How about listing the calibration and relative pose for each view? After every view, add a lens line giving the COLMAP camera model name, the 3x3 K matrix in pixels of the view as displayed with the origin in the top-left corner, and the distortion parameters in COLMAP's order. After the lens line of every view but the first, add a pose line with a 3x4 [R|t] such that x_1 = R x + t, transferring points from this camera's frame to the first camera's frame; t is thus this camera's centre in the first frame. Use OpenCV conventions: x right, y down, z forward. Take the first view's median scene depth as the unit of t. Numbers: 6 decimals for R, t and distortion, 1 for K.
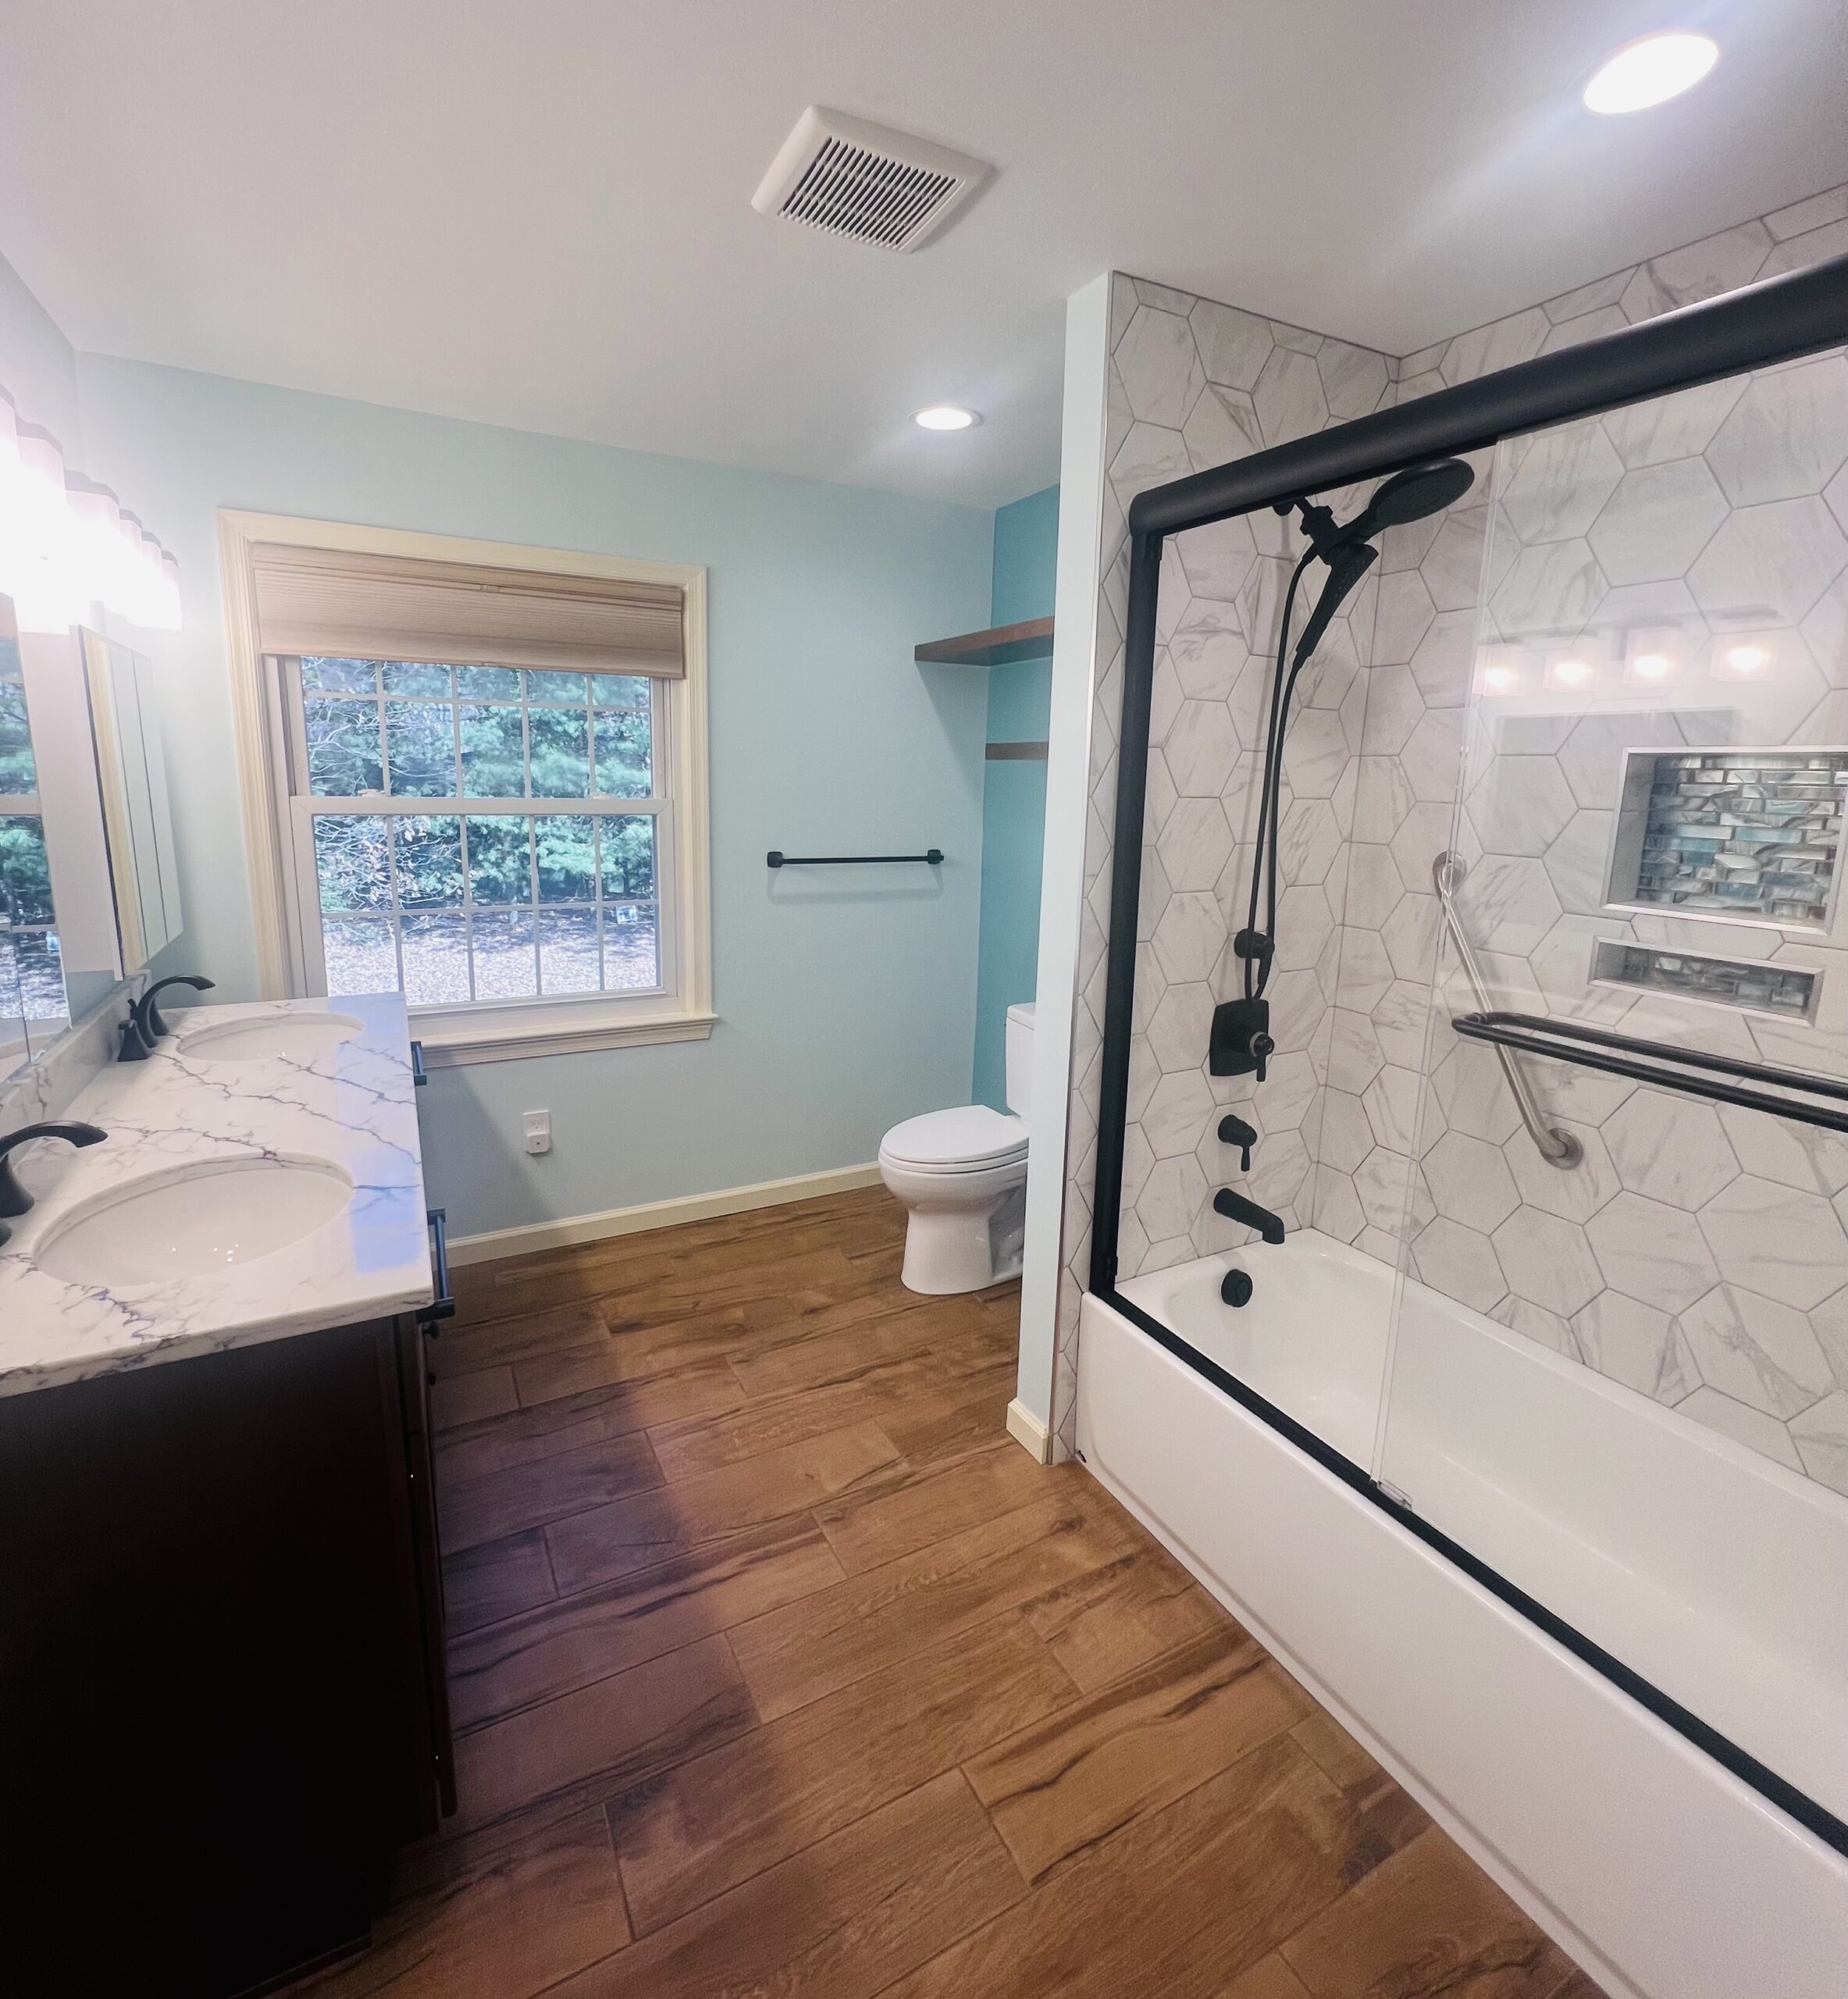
lens RADIAL K [[973.5, 0, 930.0], [0, 973.5, 931.9], [0, 0, 1]] dist [0.001634, -0.000242]
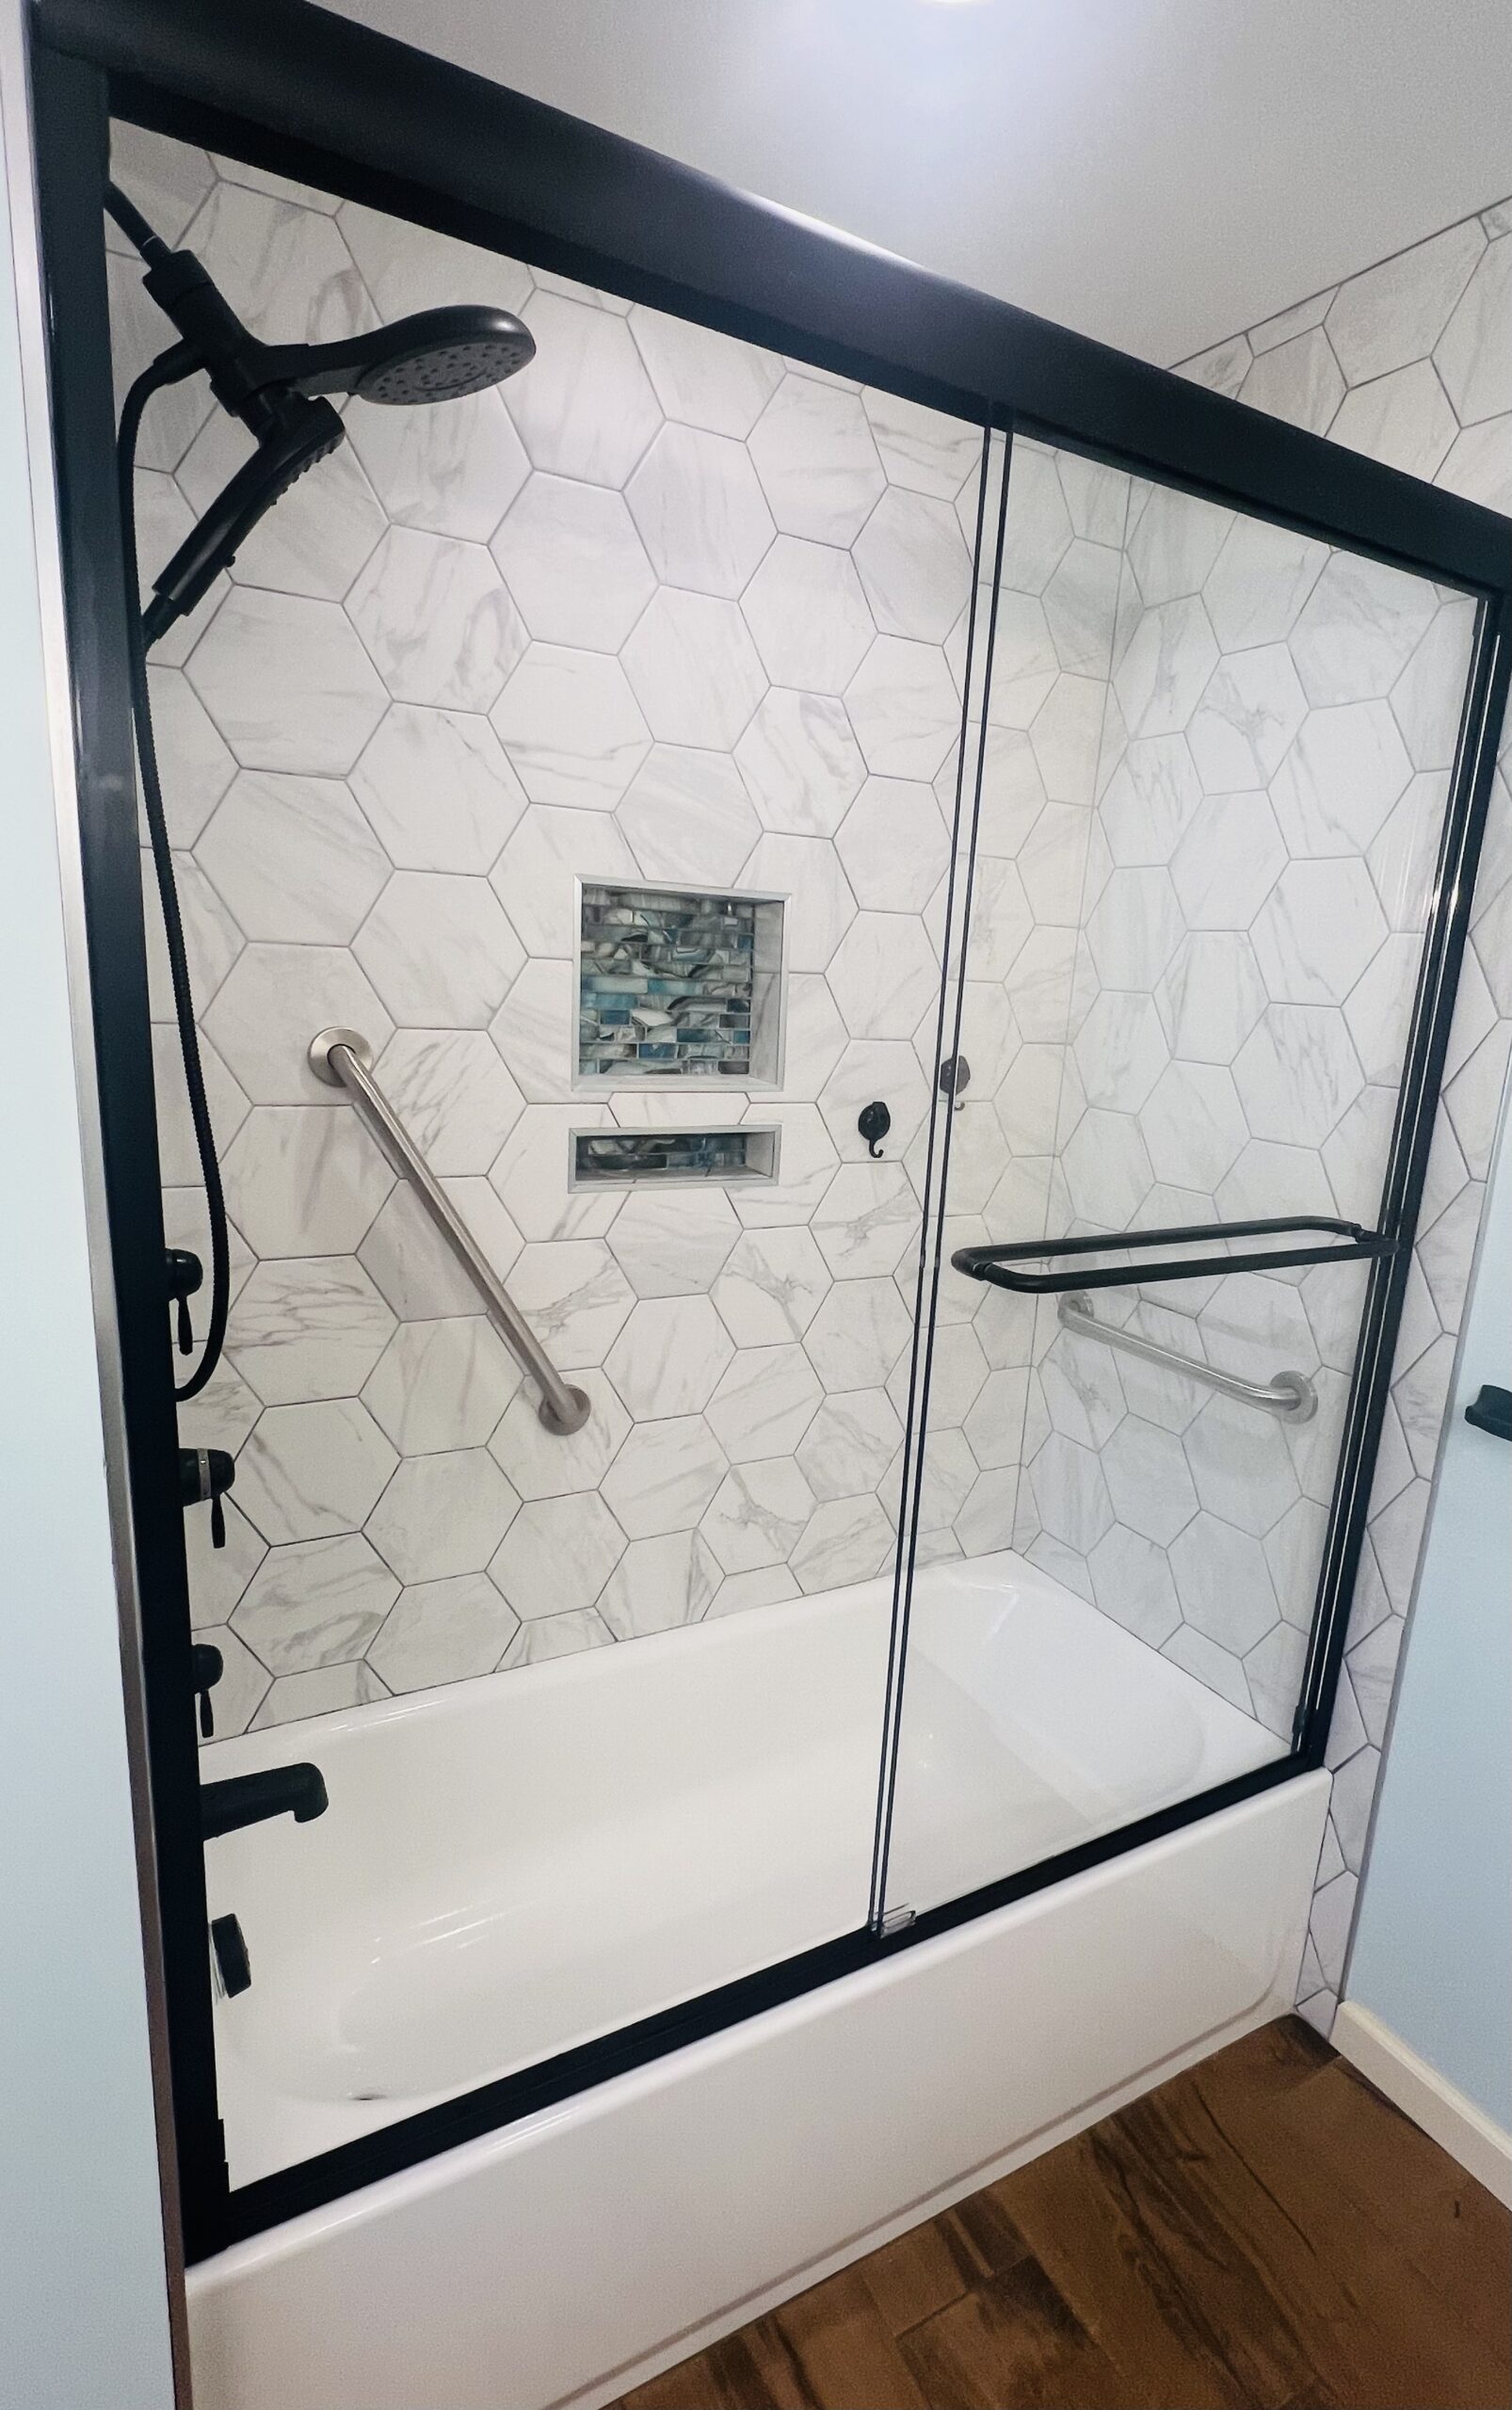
lens RADIAL K [[1185.2, 0, 756.0], [0, 1185.2, 1205.0], [0, 0, 1]] dist [-0.002550, -0.000966]
pose [[-0.010953, -0.227943, 0.973613, -0.233084], [0.105566, 0.967966, 0.227809, -0.137764], [-0.994352, 0.105276, 0.013461, 0.887054]]
